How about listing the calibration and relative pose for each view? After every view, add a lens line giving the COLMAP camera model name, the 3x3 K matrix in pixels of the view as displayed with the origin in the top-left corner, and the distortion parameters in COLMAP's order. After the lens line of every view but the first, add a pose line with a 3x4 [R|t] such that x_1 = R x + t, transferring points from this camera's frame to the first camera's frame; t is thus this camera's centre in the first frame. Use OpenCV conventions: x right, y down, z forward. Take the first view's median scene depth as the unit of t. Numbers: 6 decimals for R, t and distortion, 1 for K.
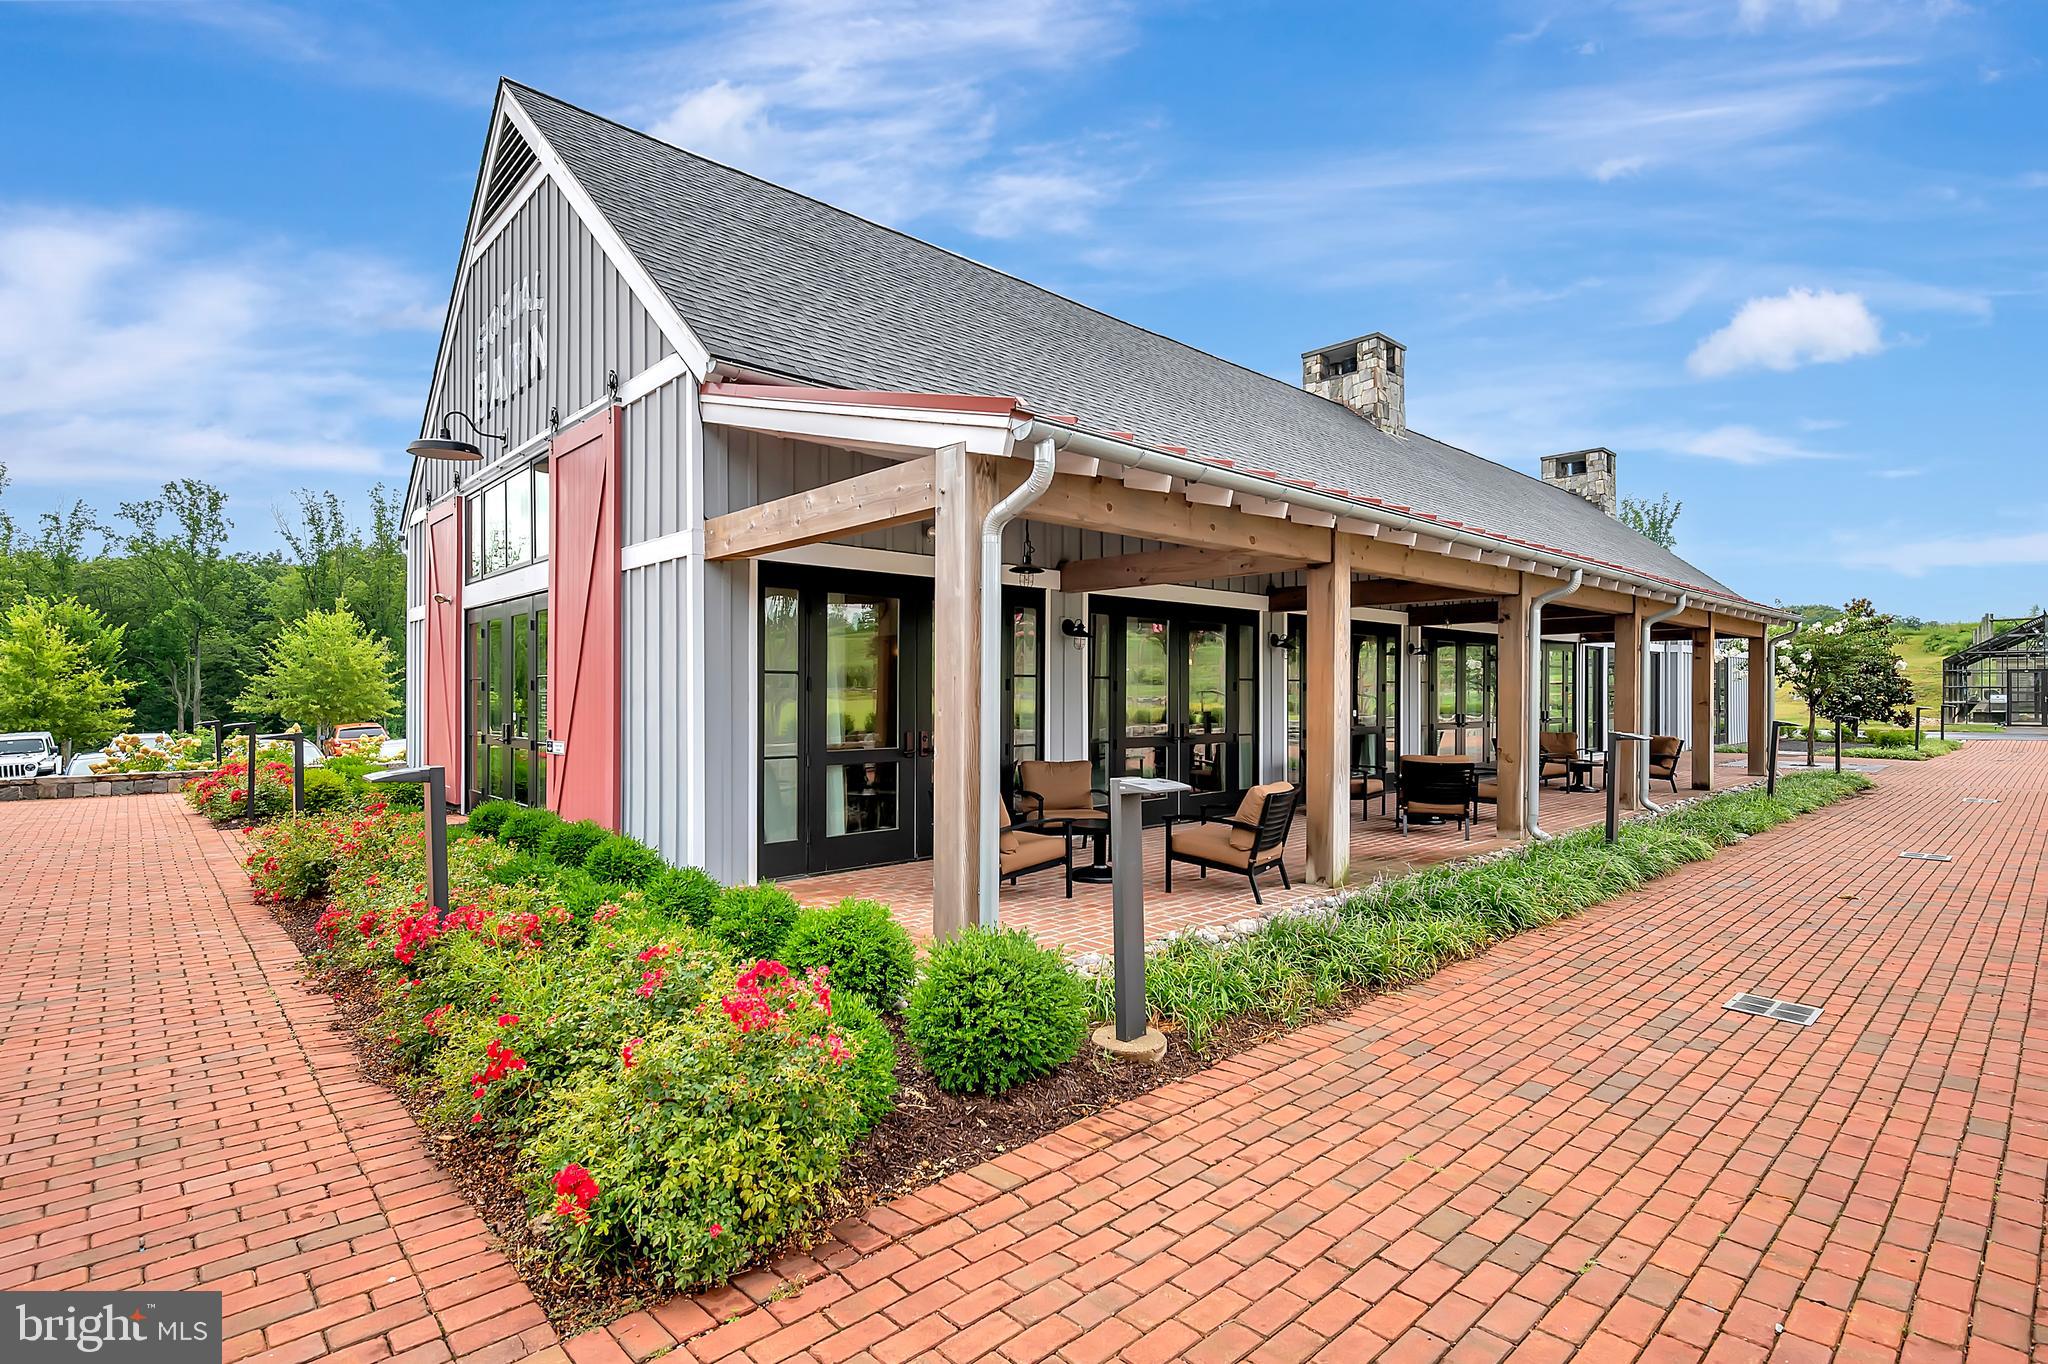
lens RADIAL K [[976.9, 0, 1021.7], [0, 976.9, 673.1], [0, 0, 1]] dist [0.004406, 0.000097]
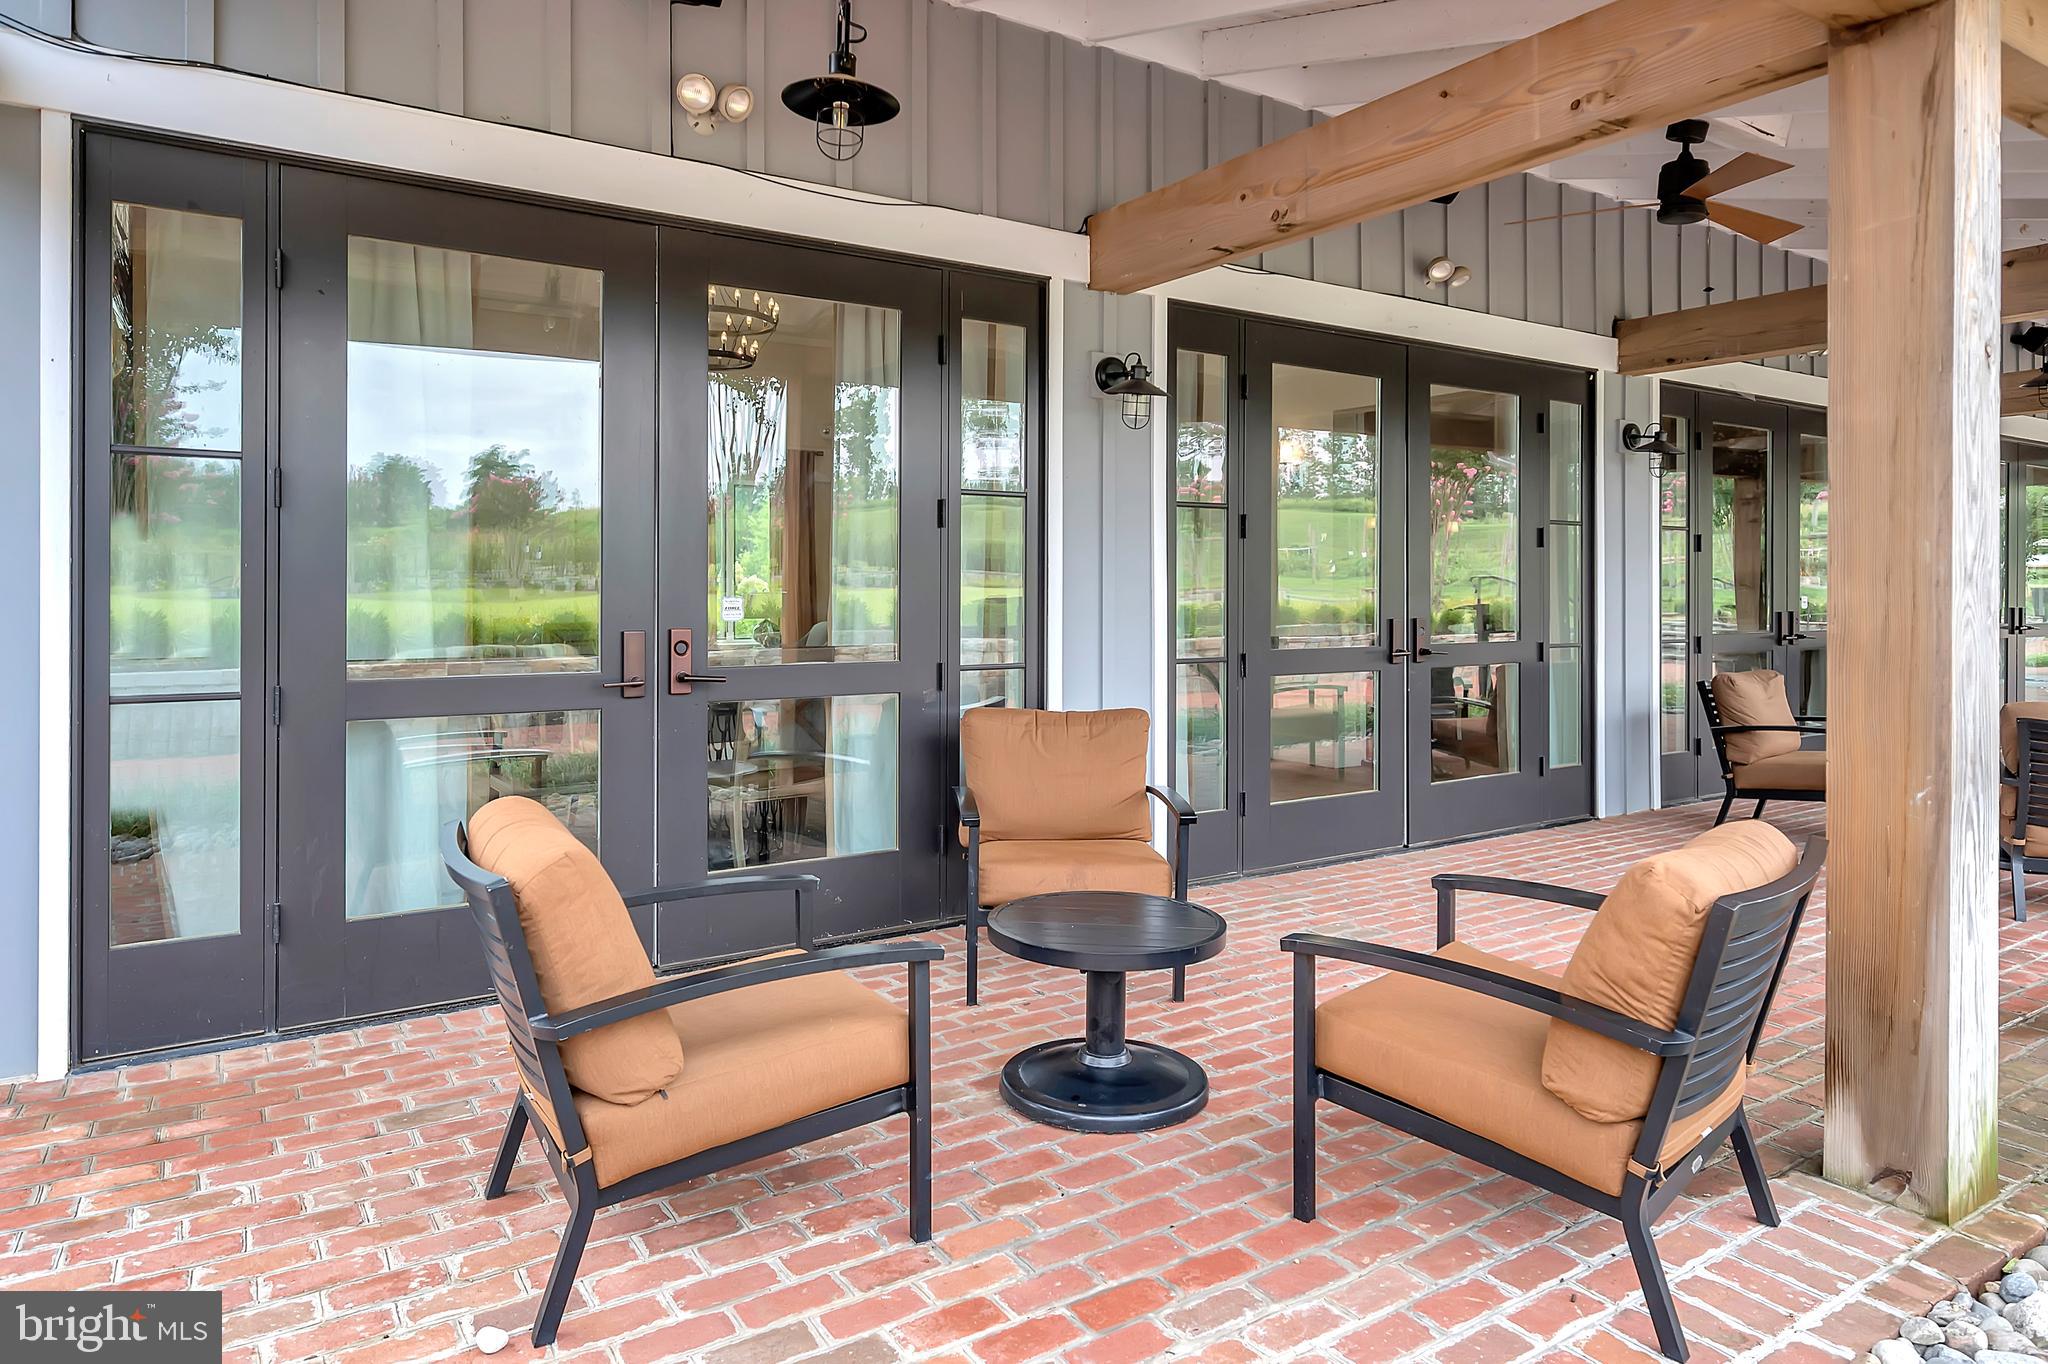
lens RADIAL K [[1277.6, 0, 1040.3], [0, 1277.6, 565.6], [0, 0, 1]] dist [0.001074, 0.003005]
pose [[0.988616, -0.003058, -0.150428, 0.170133], [0.003038, 0.999995, -0.000360, 0.054968], [0.150428, -0.000101, 0.988621, 0.824017]]
